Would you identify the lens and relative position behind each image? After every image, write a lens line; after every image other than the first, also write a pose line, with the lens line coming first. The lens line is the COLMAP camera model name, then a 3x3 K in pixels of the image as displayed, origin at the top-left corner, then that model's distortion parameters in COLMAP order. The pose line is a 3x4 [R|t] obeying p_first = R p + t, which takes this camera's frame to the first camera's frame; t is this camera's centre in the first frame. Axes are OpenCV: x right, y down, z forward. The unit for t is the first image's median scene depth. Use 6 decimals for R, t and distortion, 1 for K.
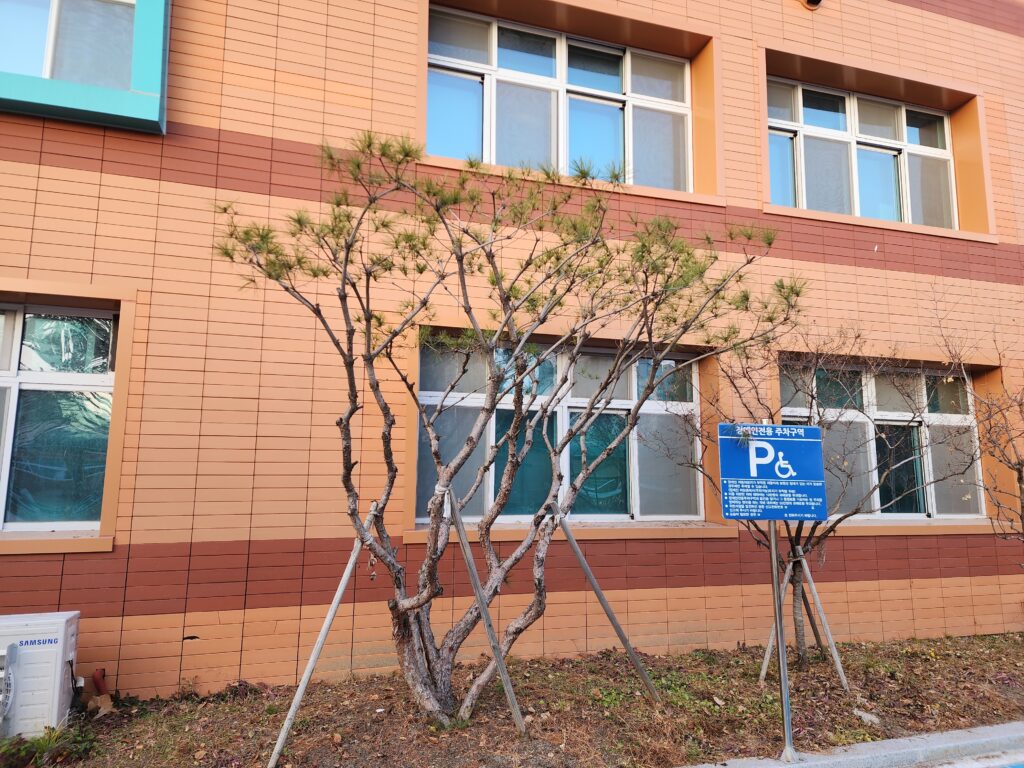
lens RADIAL K [[694.6, 0, 506.8], [0, 694.6, 384.2], [0, 0, 1]] dist [0.019263, -0.008269]
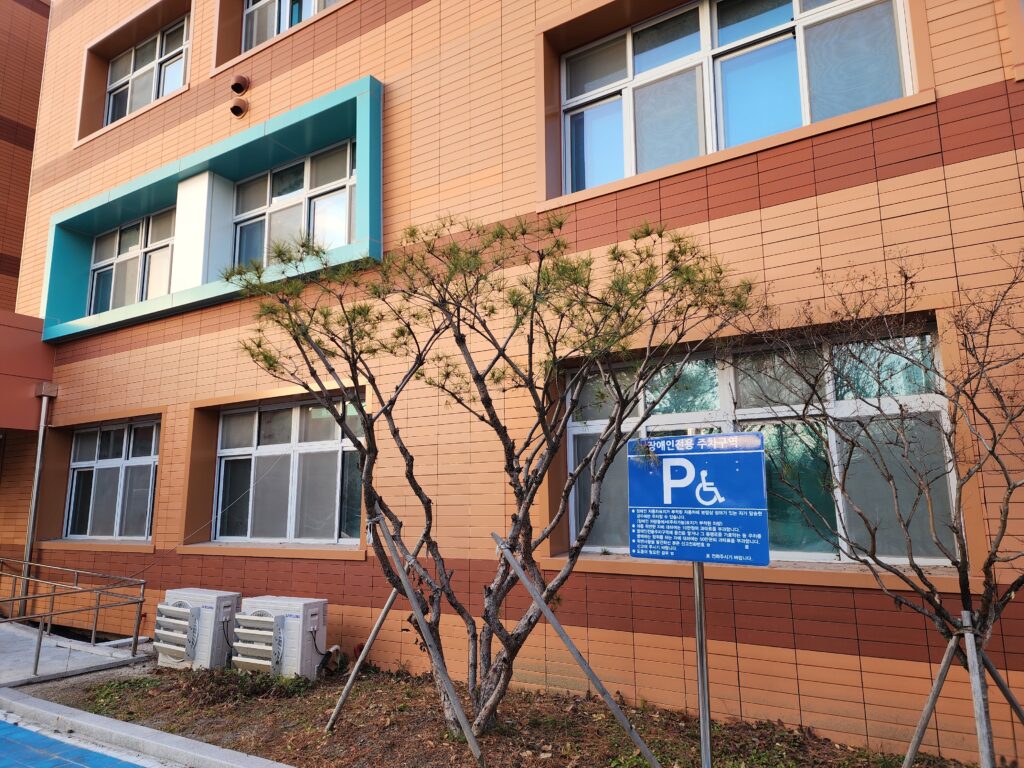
lens RADIAL K [[694.6, 0, 506.1], [0, 694.6, 385.4], [0, 0, 1]] dist [0.019263, -0.008269]
pose [[0.619931, -0.142254, -0.771654, 0.856330], [0.119544, 0.989071, -0.086295, 0.046150], [0.775497, -0.038749, 0.630162, 0.368752]]
